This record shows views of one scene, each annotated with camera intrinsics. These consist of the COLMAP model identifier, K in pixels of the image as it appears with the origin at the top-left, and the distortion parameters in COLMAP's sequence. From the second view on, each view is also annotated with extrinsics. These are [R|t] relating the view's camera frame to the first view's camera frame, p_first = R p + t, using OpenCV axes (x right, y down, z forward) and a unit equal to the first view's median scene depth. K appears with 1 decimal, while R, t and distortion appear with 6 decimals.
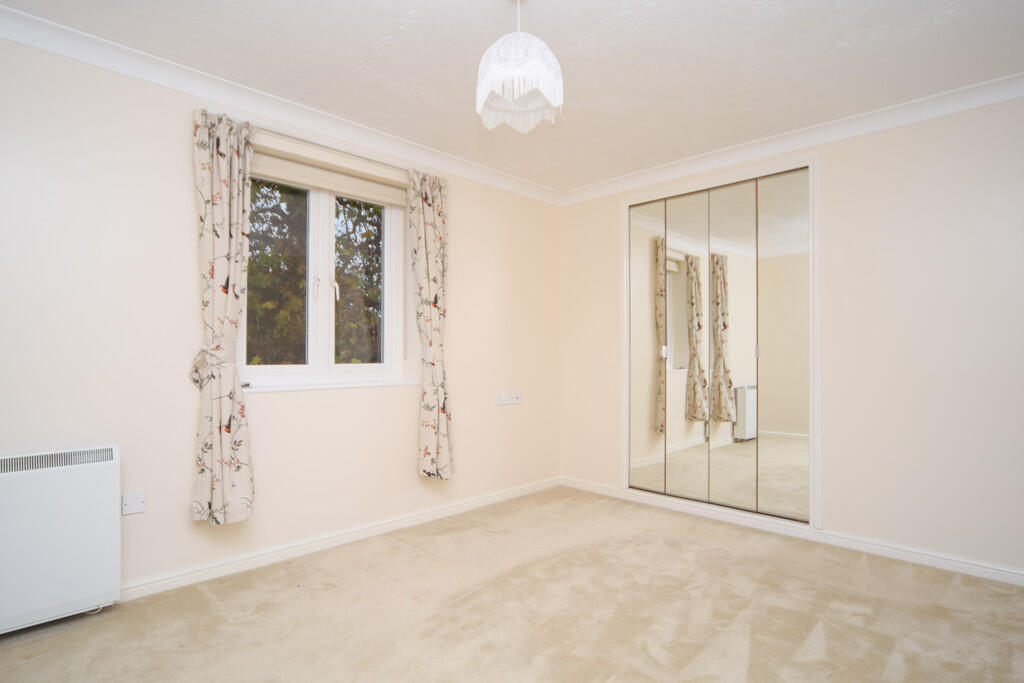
lens RADIAL K [[542.9, 0, 505.8], [0, 542.9, 347.0], [0, 0, 1]] dist [-0.017899, 0.000870]
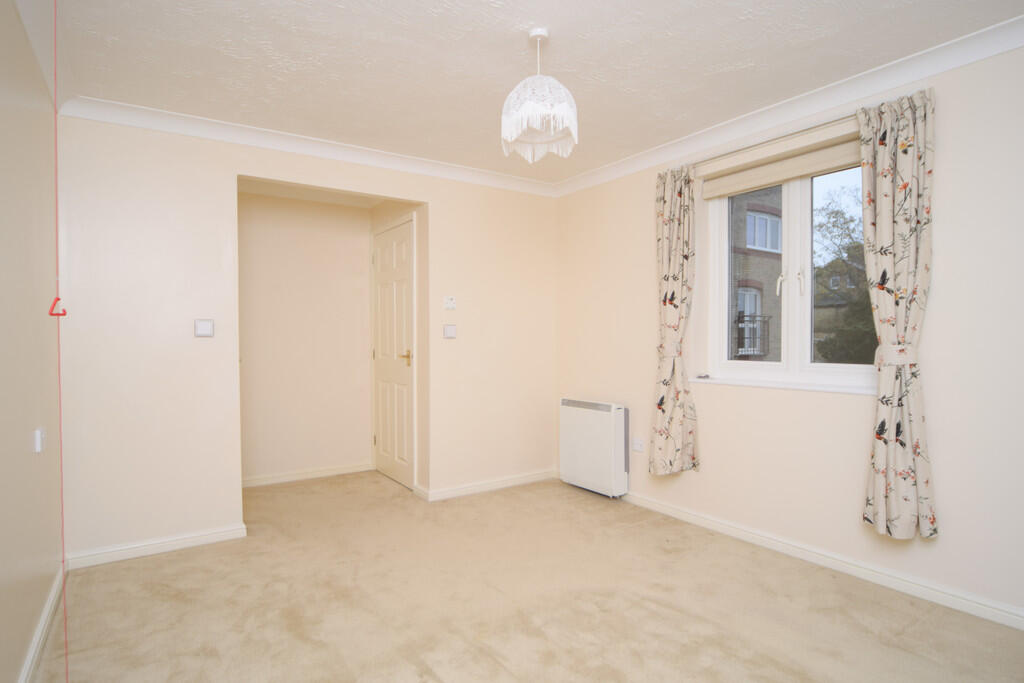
lens RADIAL K [[542.9, 0, 505.8], [0, 542.9, 347.0], [0, 0, 1]] dist [-0.017899, 0.000870]
pose [[-0.190100, 0.013165, -0.981677, 0.788626], [0.011349, 0.999873, 0.011211, -0.014065], [0.981699, -0.009010, -0.190225, 0.783815]]
